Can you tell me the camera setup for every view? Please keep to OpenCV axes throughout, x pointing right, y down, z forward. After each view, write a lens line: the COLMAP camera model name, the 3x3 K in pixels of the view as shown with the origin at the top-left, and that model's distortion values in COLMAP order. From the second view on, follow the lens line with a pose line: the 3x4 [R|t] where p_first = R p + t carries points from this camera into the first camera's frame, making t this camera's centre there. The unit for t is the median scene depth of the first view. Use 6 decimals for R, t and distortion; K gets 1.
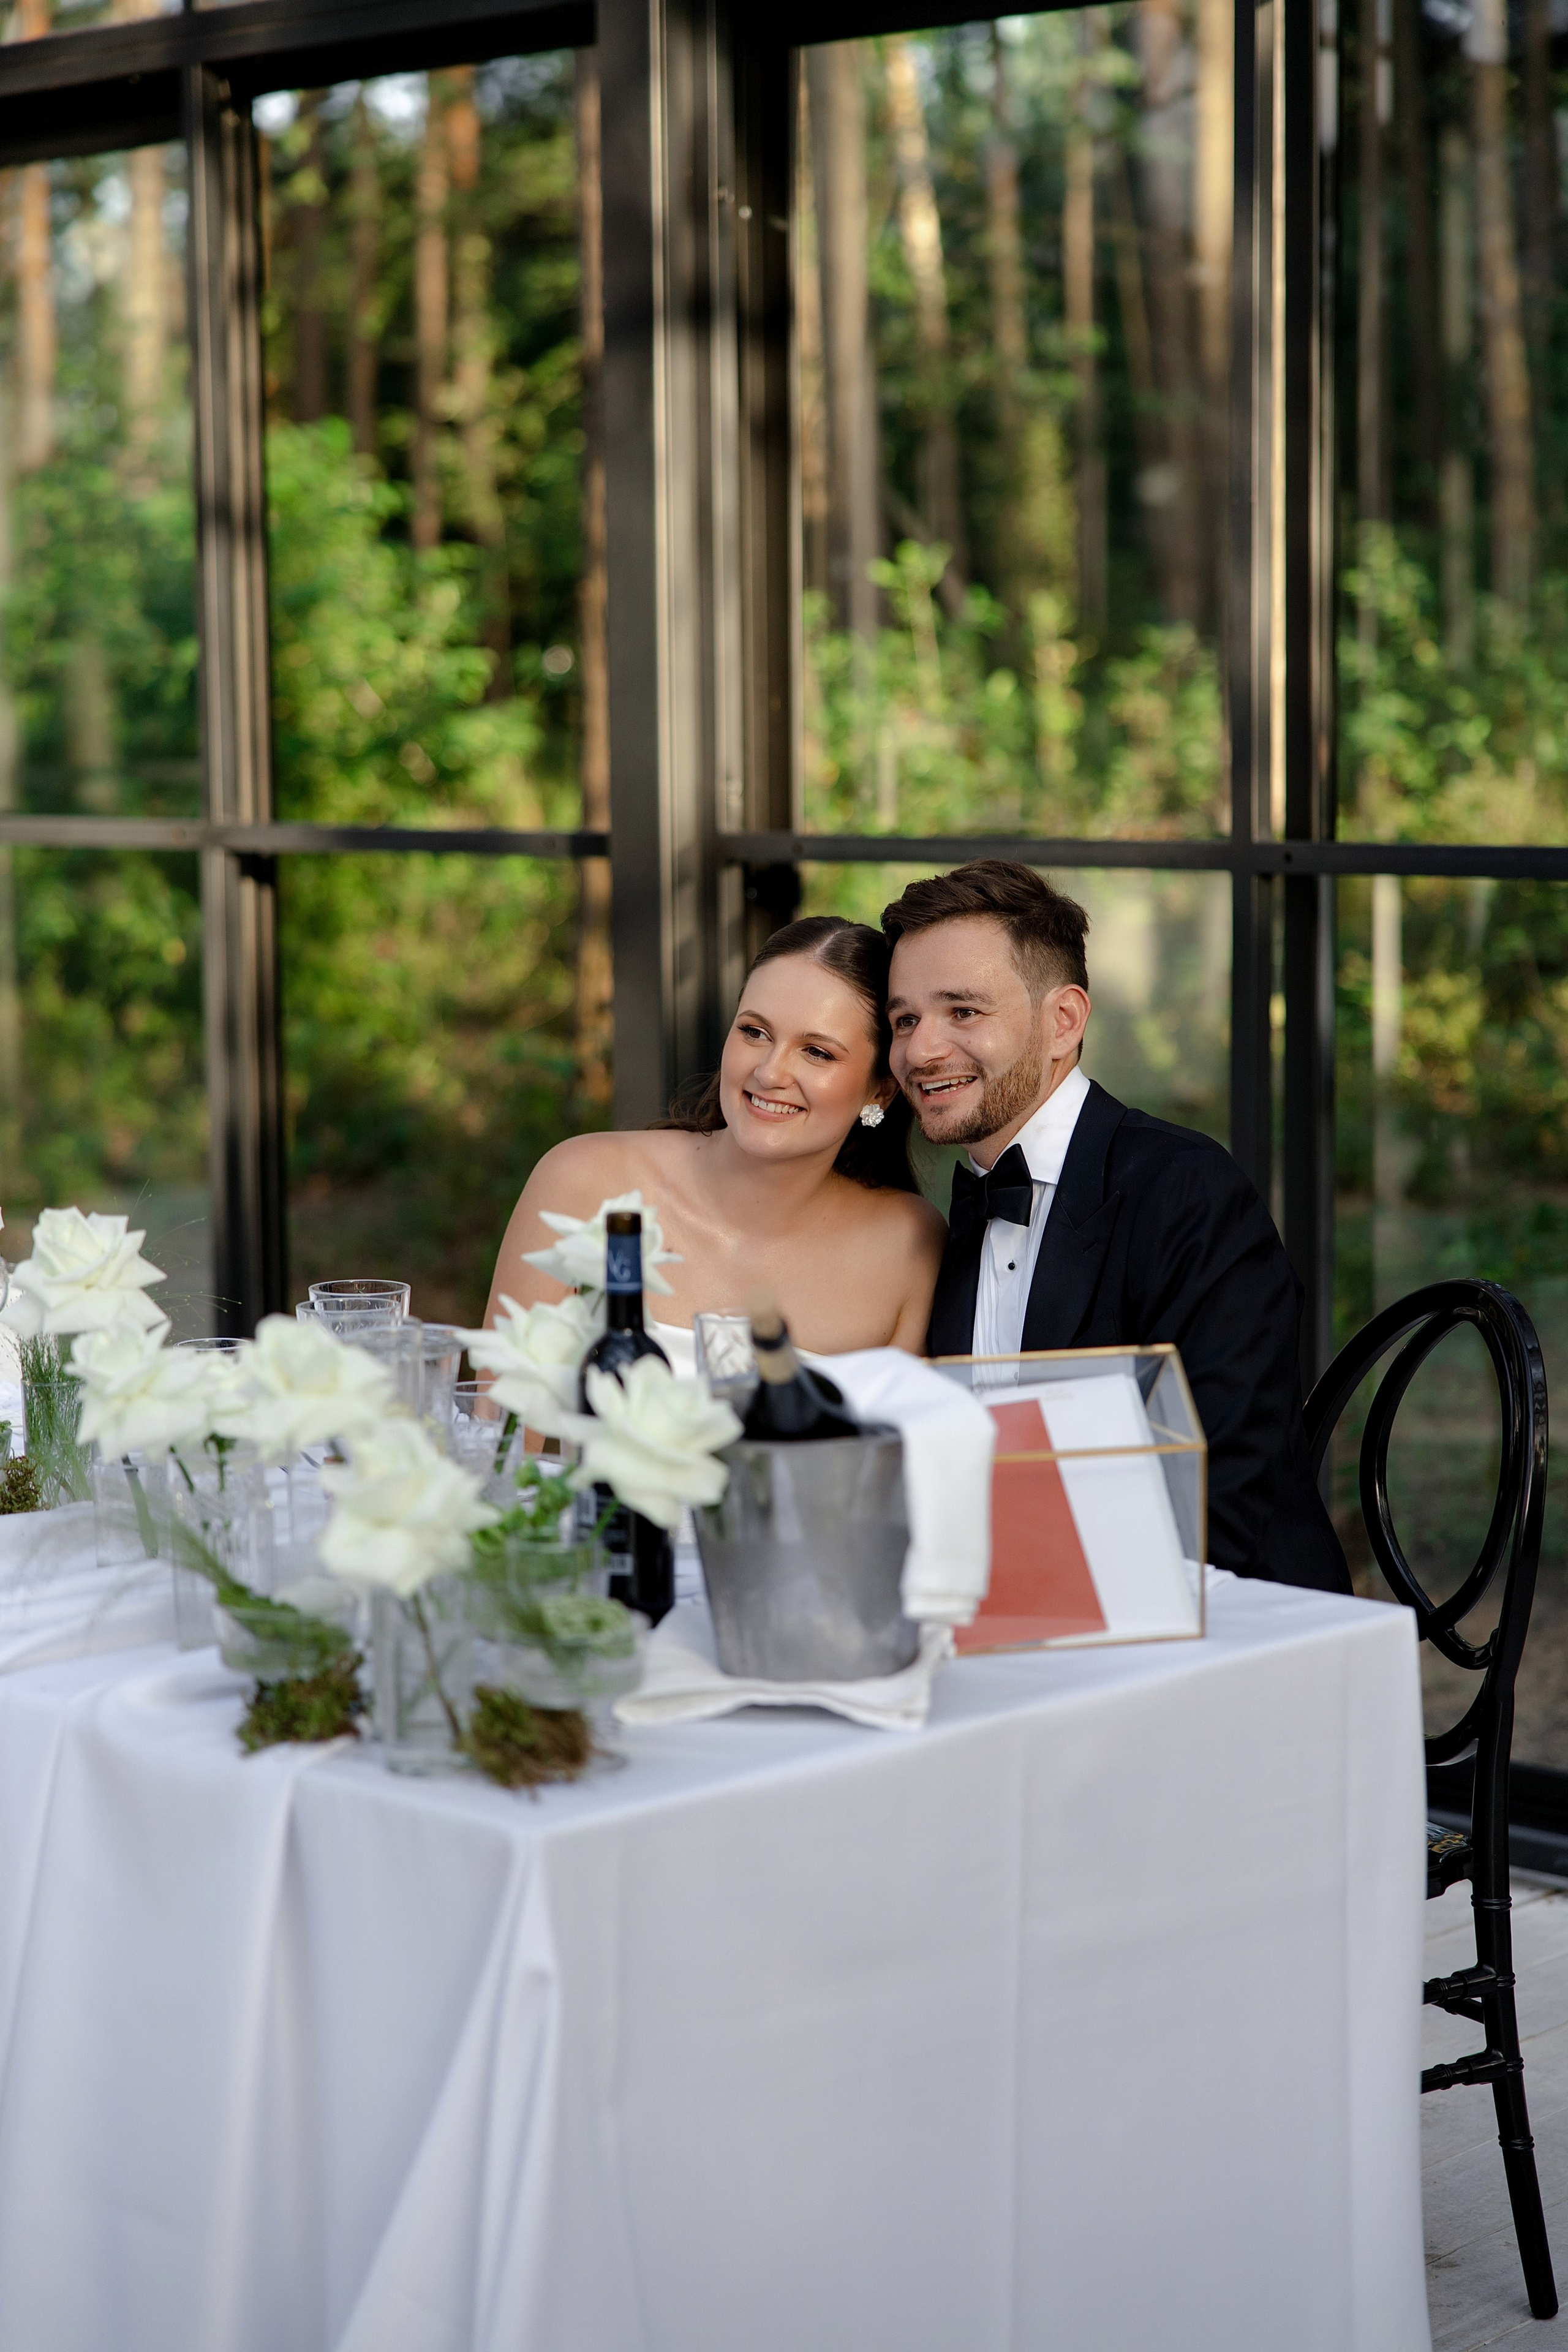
lens RADIAL K [[4552.4, 0, 784.0], [0, 4552.4, 1176.0], [0, 0, 1]] dist [0.039062, 0.176705]
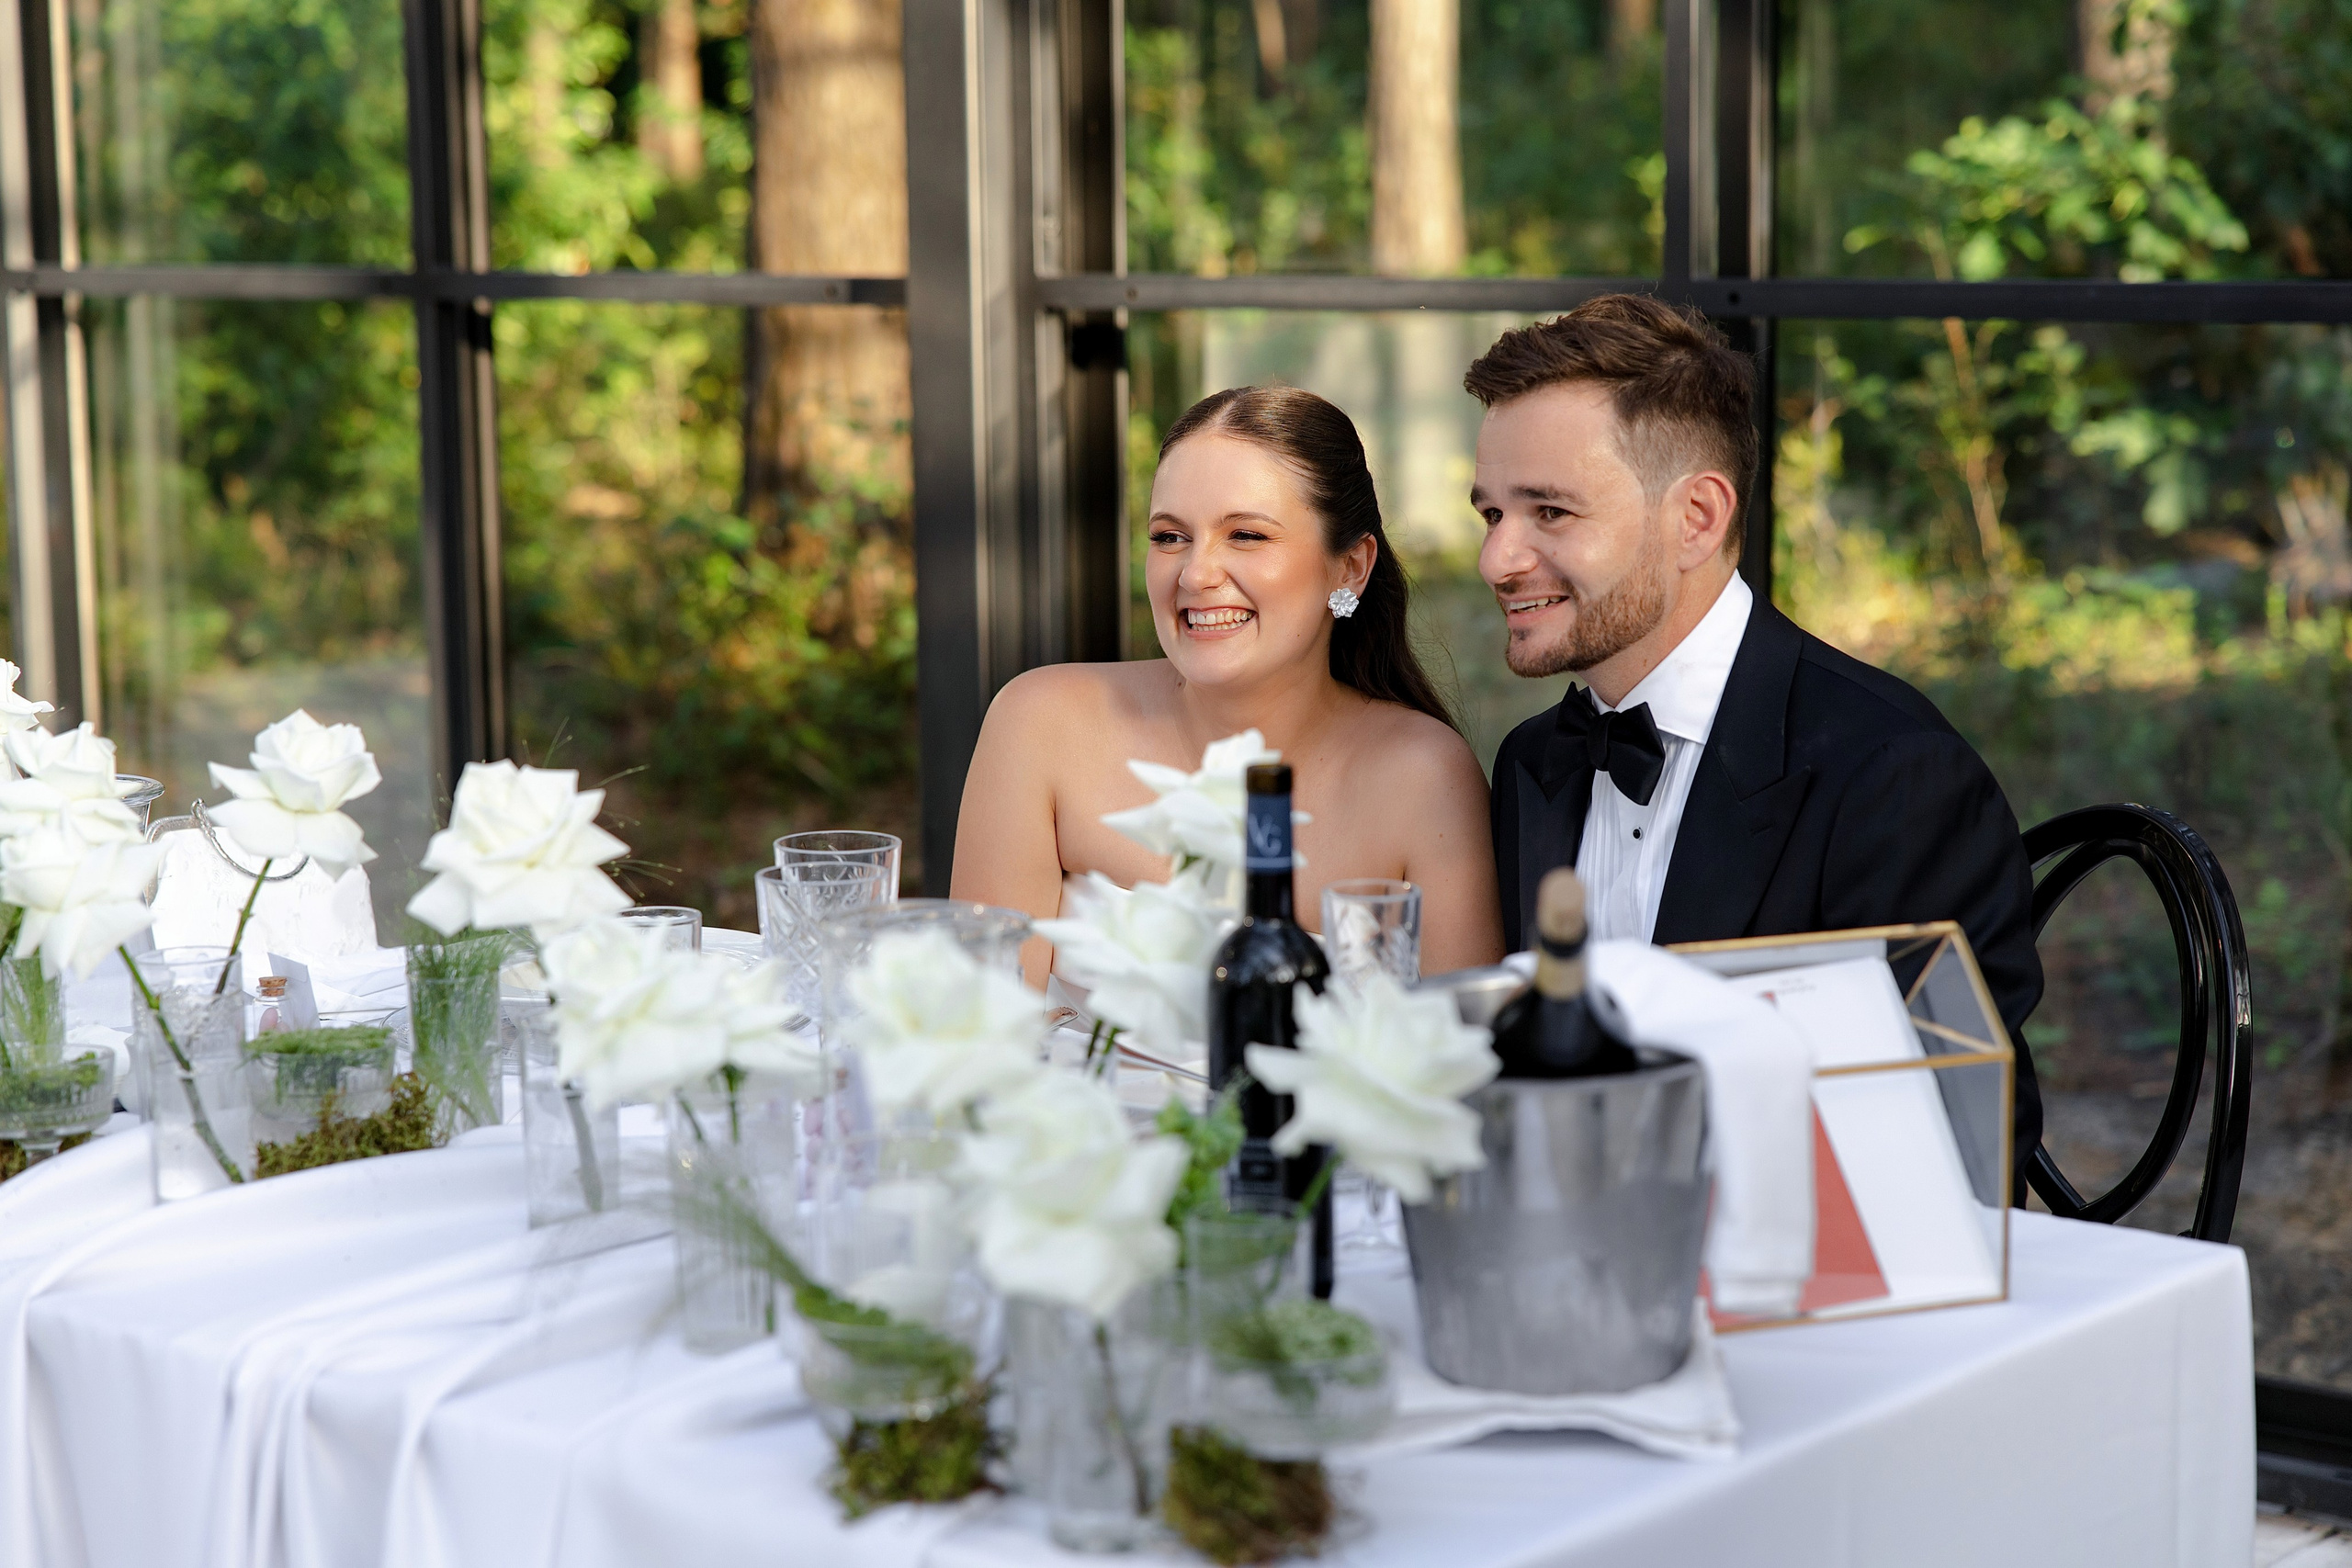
lens RADIAL K [[4552.0, 0, 1176.0], [0, 4552.0, 784.0], [0, 0, 1]] dist [0.039062, 0.176705]
pose [[0.997080, -0.015211, 0.074832, -0.107747], [0.012680, 0.999335, 0.034184, -0.015114], [-0.075302, -0.033135, 0.996610, 0.243245]]
